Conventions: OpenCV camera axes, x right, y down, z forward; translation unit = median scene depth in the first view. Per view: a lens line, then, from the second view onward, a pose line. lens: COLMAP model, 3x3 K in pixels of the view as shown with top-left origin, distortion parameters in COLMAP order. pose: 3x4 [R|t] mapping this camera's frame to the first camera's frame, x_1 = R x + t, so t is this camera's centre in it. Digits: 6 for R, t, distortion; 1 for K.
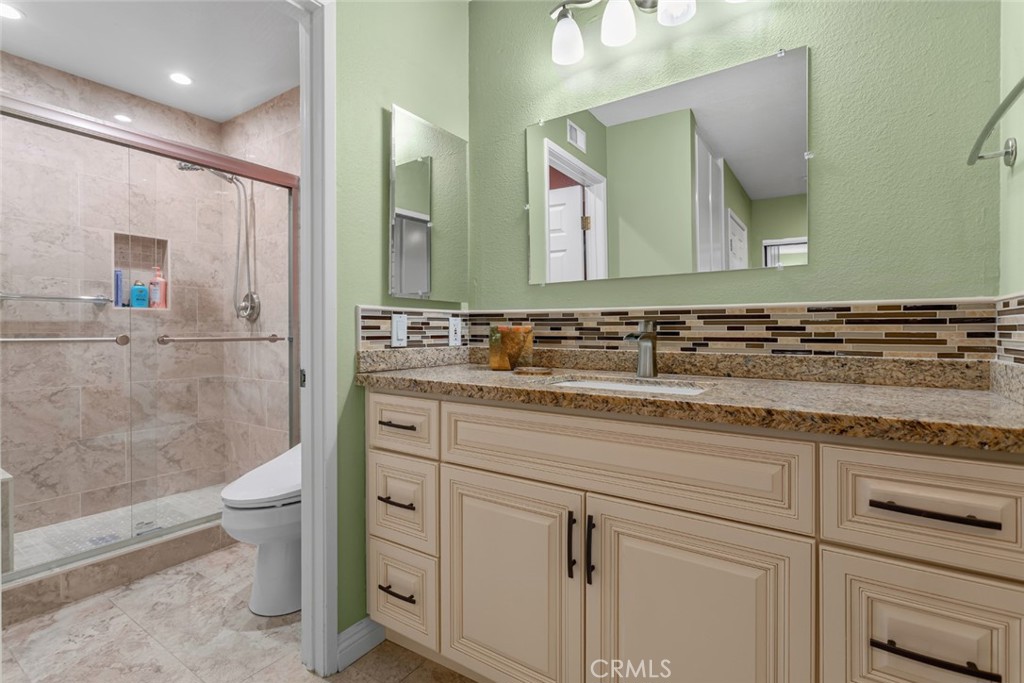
lens RADIAL K [[484.8, 0, 504.6], [0, 484.8, 334.9], [0, 0, 1]] dist [-0.000074, -0.000738]
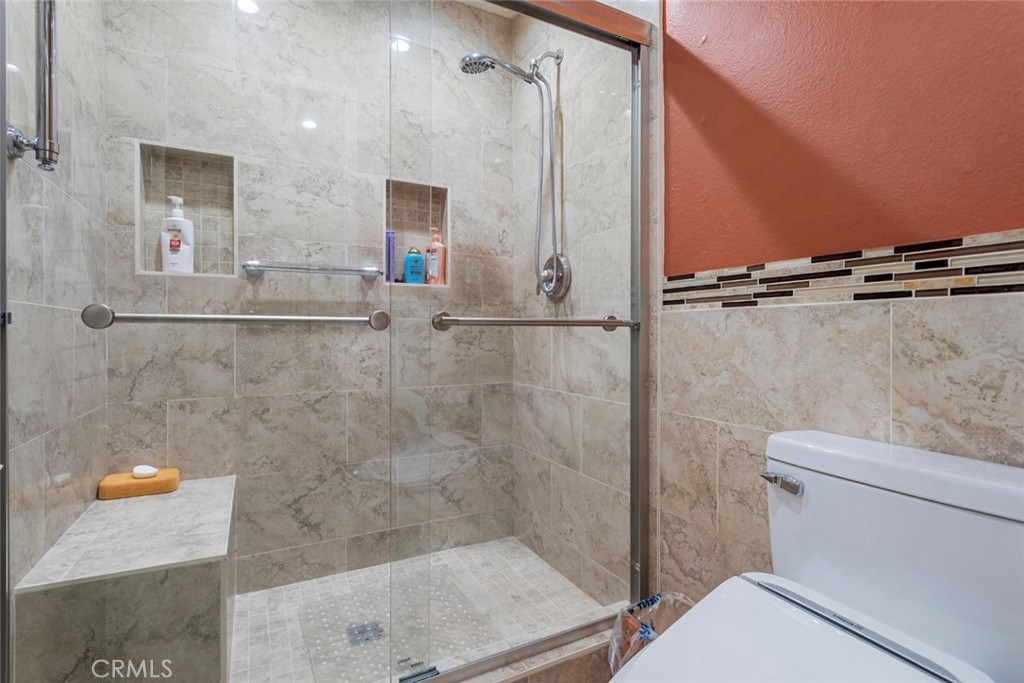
lens RADIAL K [[484.8, 0, 504.6], [0, 484.8, 334.9], [0, 0, 1]] dist [-0.000074, -0.000738]
pose [[0.885253, 0.004706, -0.465085, -0.300047], [-0.005839, 0.999982, -0.000996, 0.019048], [0.465072, 0.003597, 0.885265, 0.425664]]
